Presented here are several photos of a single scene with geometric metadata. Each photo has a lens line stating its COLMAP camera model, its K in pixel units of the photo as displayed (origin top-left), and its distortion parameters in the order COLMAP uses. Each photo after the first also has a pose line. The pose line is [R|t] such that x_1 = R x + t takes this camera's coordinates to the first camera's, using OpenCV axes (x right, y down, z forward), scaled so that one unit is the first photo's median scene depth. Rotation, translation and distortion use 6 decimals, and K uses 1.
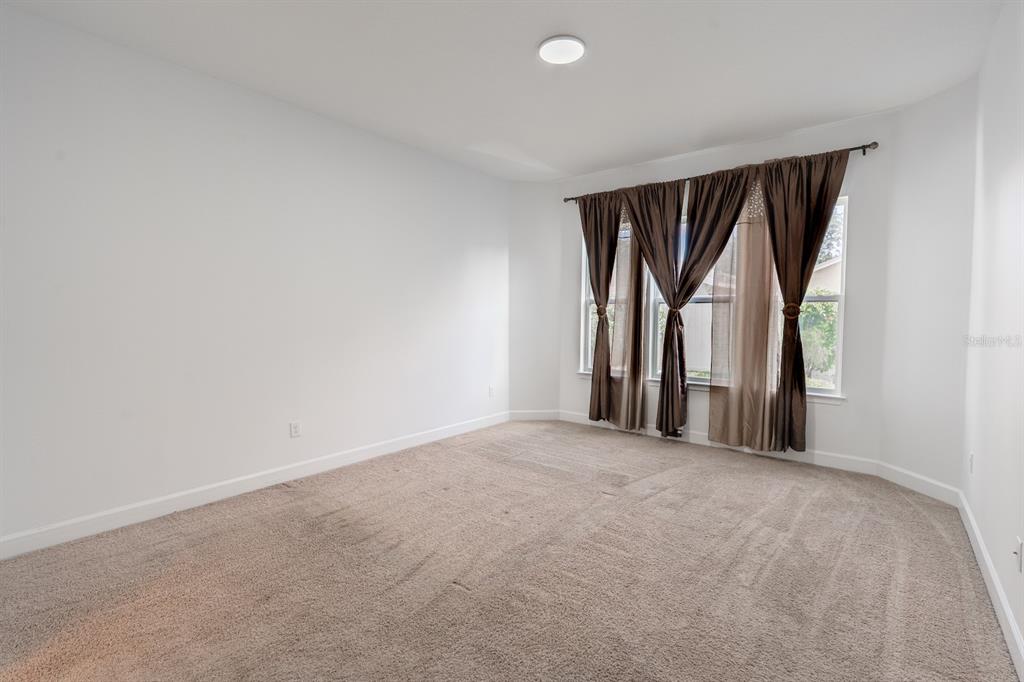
lens RADIAL K [[475.9, 0, 509.6], [0, 475.9, 338.1], [0, 0, 1]] dist [-0.005257, 0.000530]
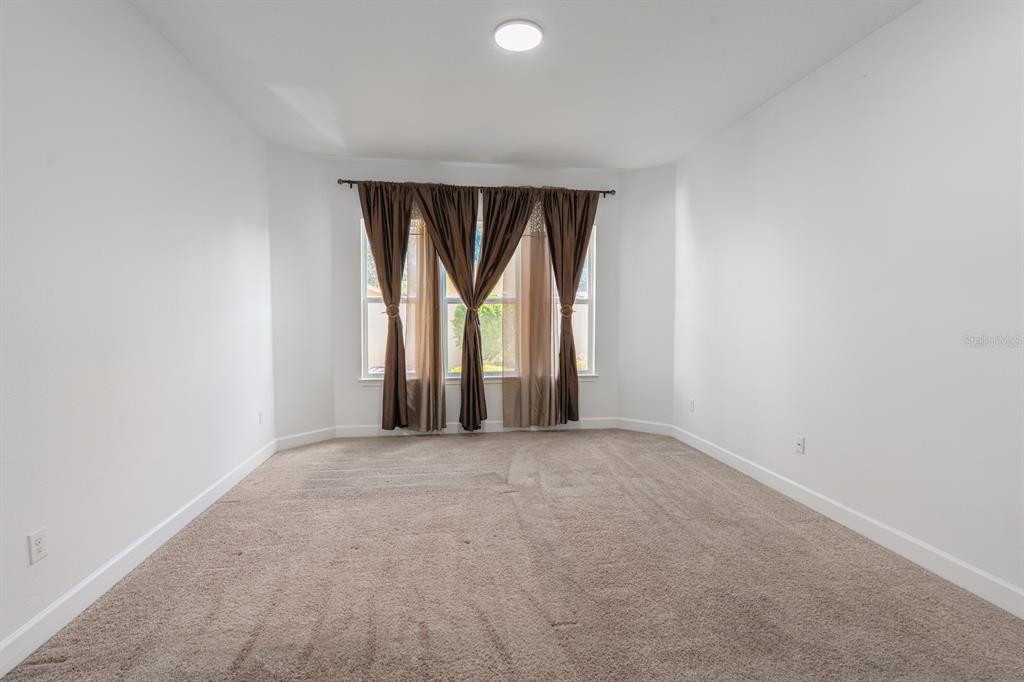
lens RADIAL K [[476.1, 0, 512.3], [0, 476.1, 338.9], [0, 0, 1]] dist [-0.007186, 0.004585]
pose [[0.664883, -0.040869, 0.745829, -0.406972], [0.041696, 0.998976, 0.017571, -0.010065], [-0.745783, 0.019415, 0.665906, 0.247710]]
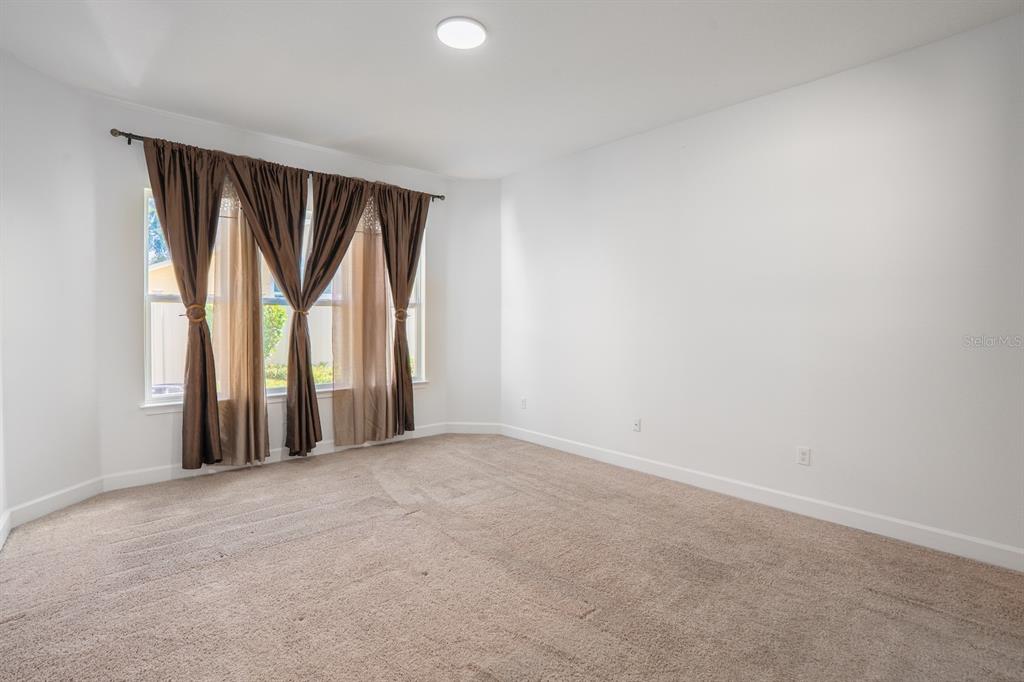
lens RADIAL K [[484.0, 0, 512.3], [0, 484.0, 336.2], [0, 0, 1]] dist [-0.083007, 0.038156]
pose [[0.136406, -0.034857, 0.990040, -0.515973], [0.046541, 0.998503, 0.028743, -0.023856], [-0.989559, 0.042156, 0.137824, 0.514360]]
